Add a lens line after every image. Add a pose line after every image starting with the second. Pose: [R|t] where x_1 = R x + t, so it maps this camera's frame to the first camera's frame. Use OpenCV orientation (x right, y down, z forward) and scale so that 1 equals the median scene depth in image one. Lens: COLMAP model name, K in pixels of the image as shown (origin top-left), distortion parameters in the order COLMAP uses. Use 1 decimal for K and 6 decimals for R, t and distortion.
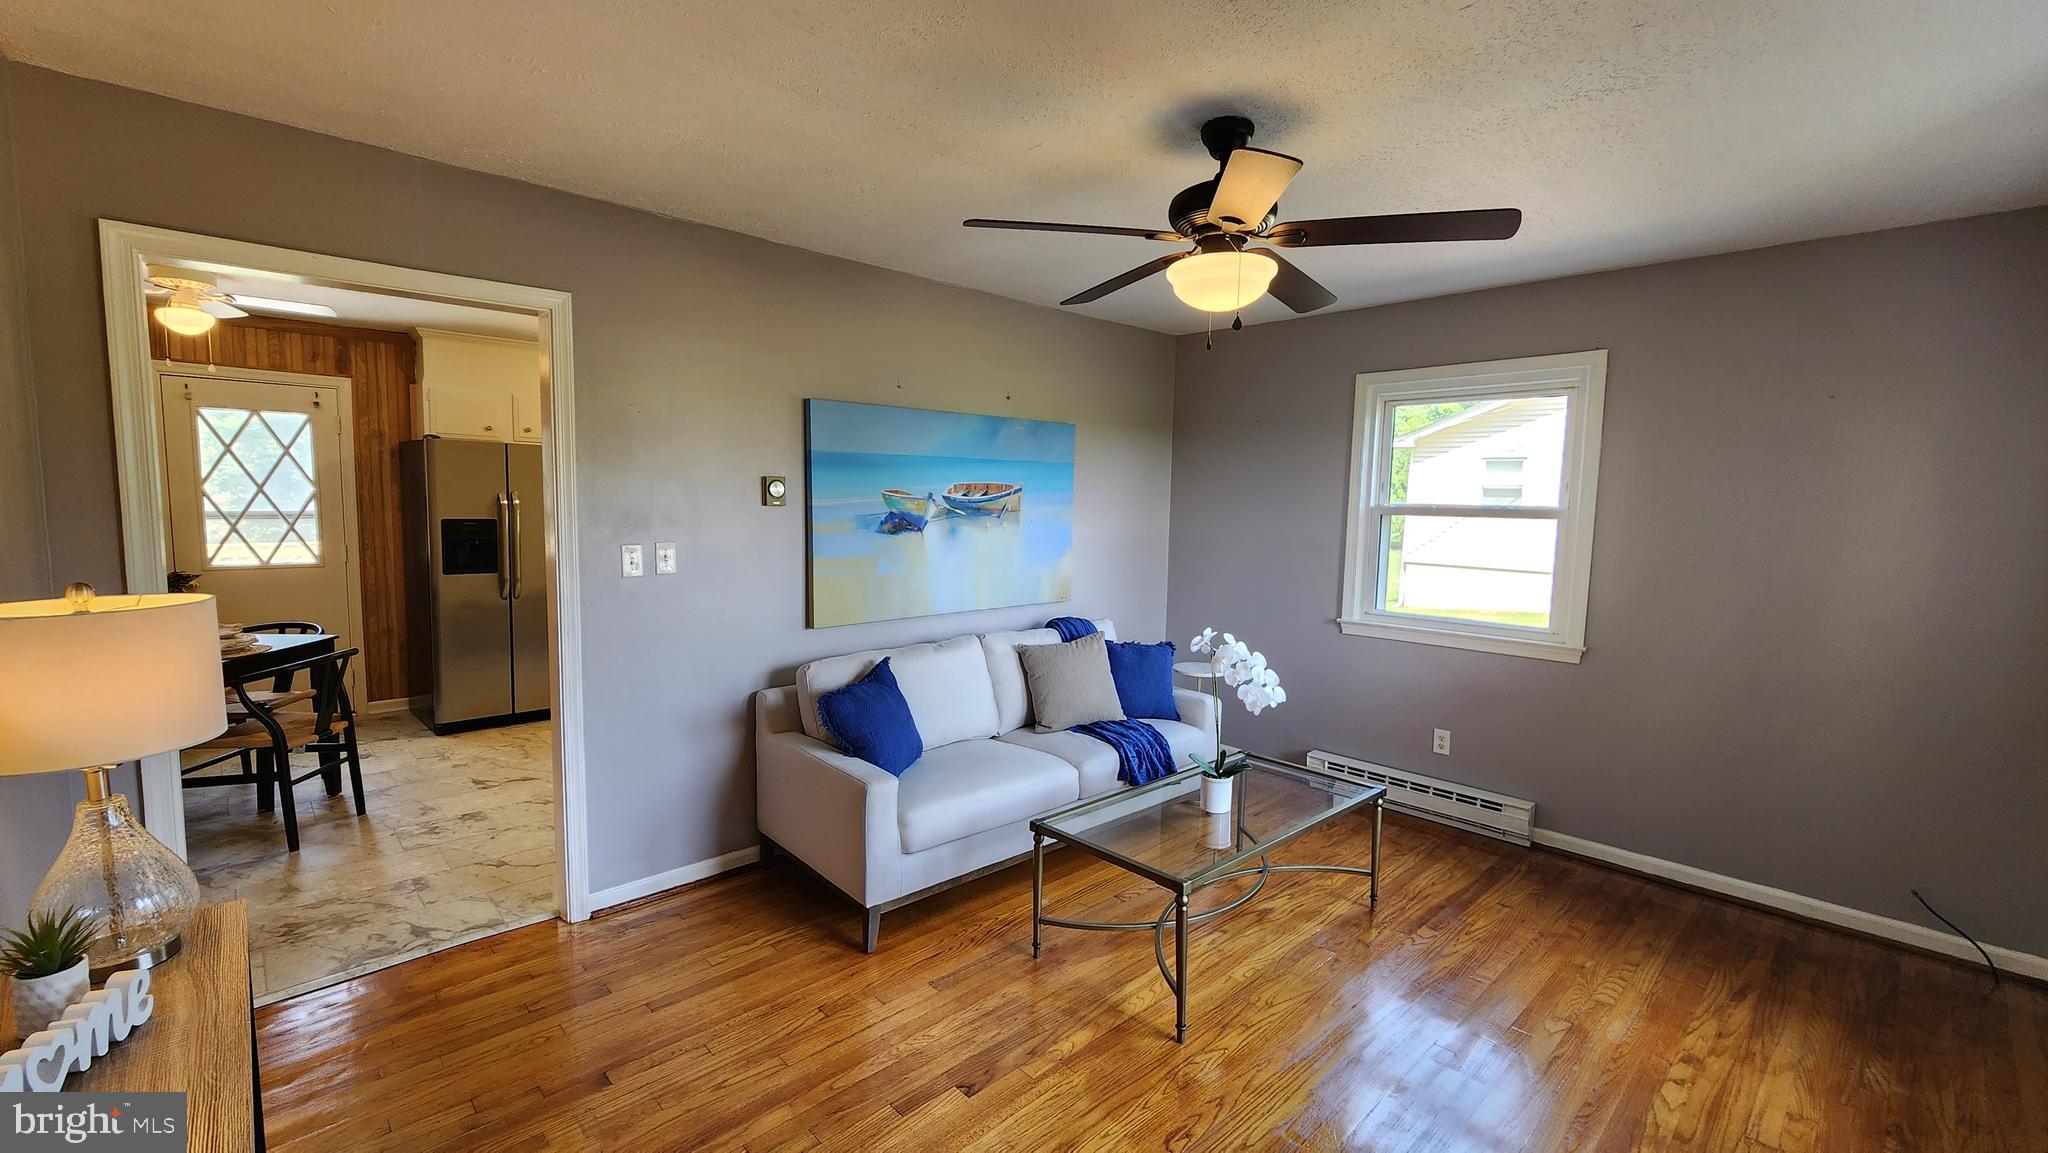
lens RADIAL K [[842.3, 0, 1012.0], [0, 842.3, 577.0], [0, 0, 1]] dist [0.004202, -0.002526]
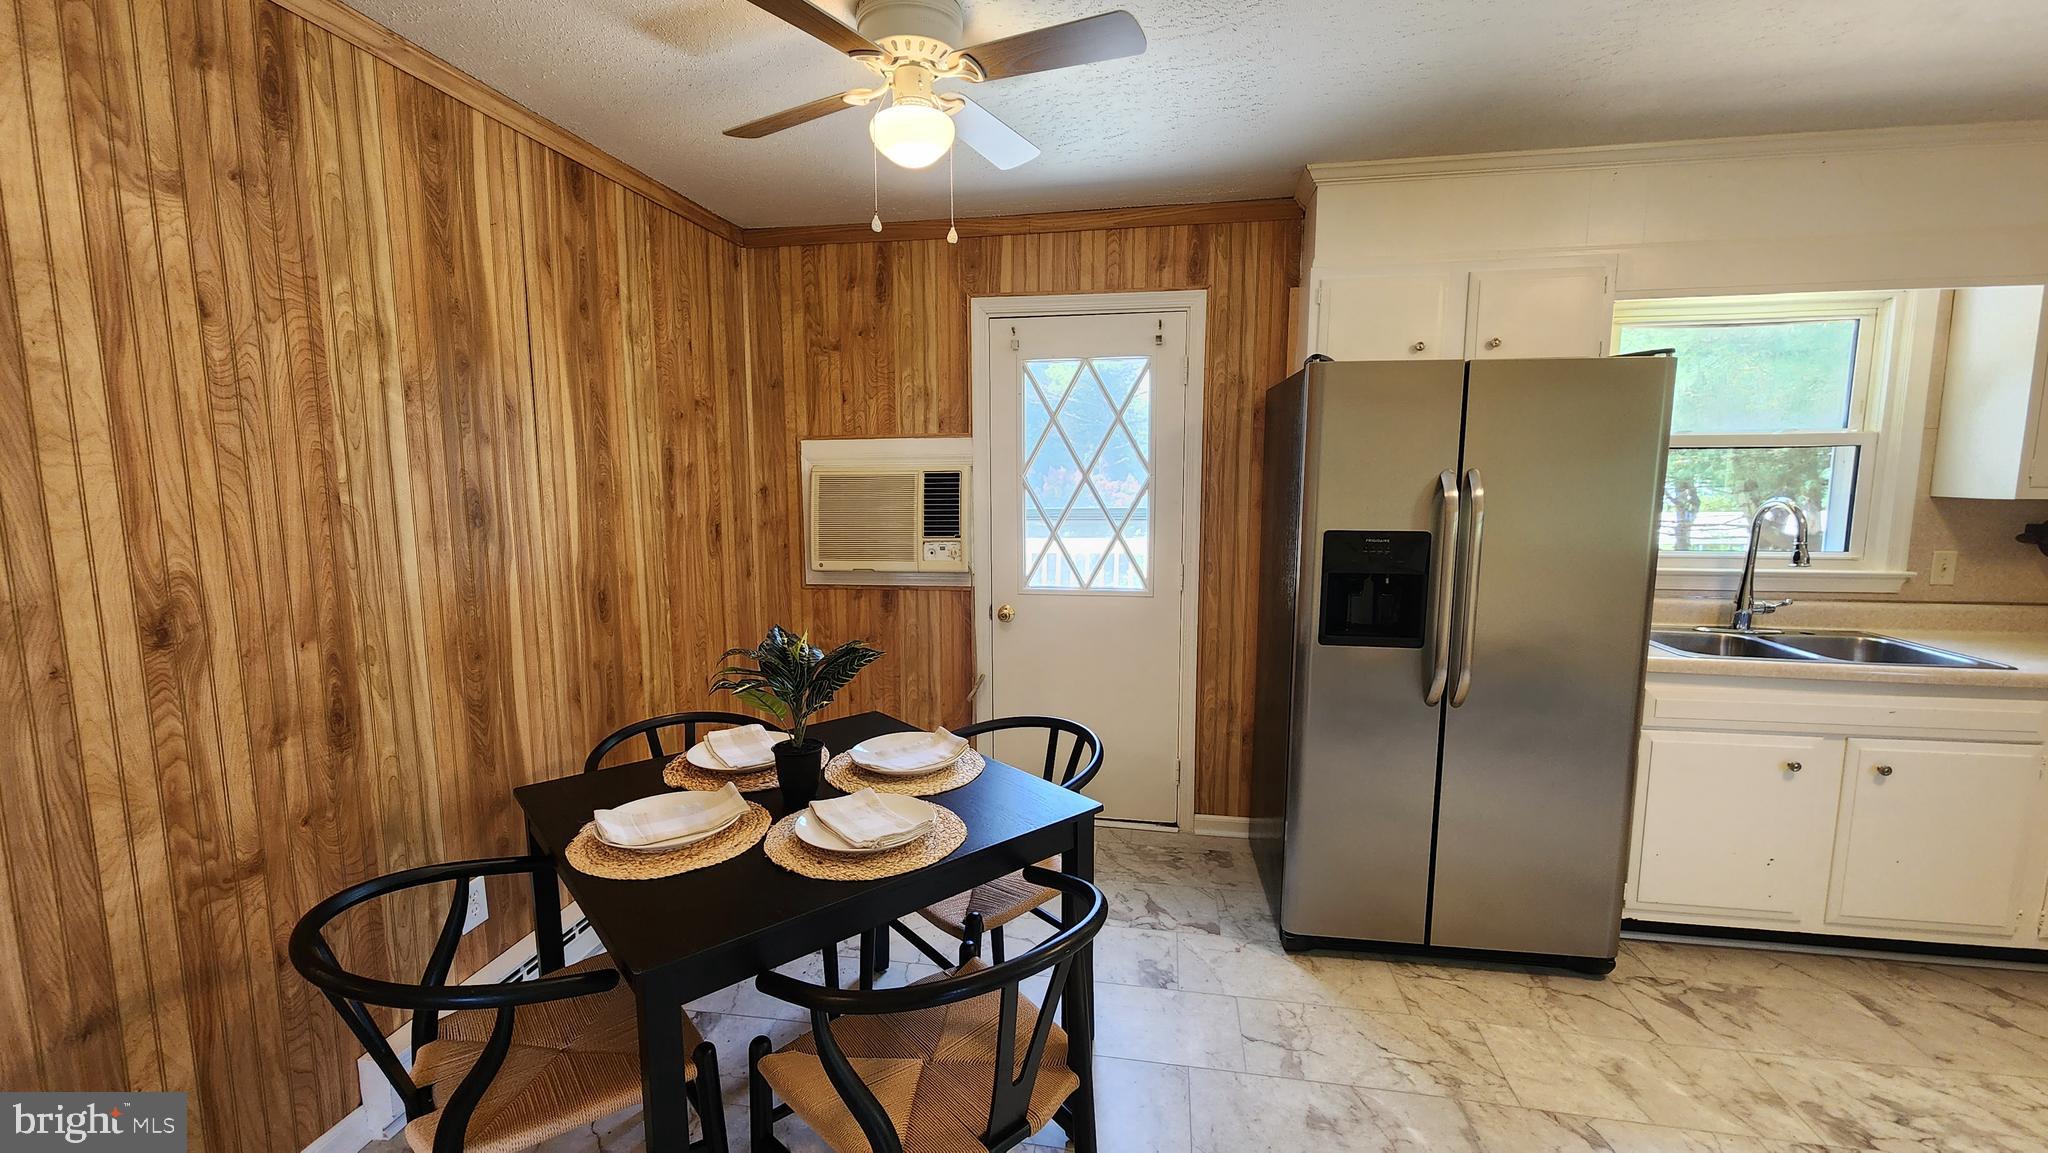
lens RADIAL K [[842.3, 0, 1013.2], [0, 842.3, 578.2], [0, 0, 1]] dist [0.004202, -0.002526]
pose [[0.597487, 0.073965, -0.798460, -0.394315], [-0.060449, 0.997058, 0.047128, -0.053169], [0.799597, 0.020107, 0.600200, 0.566926]]
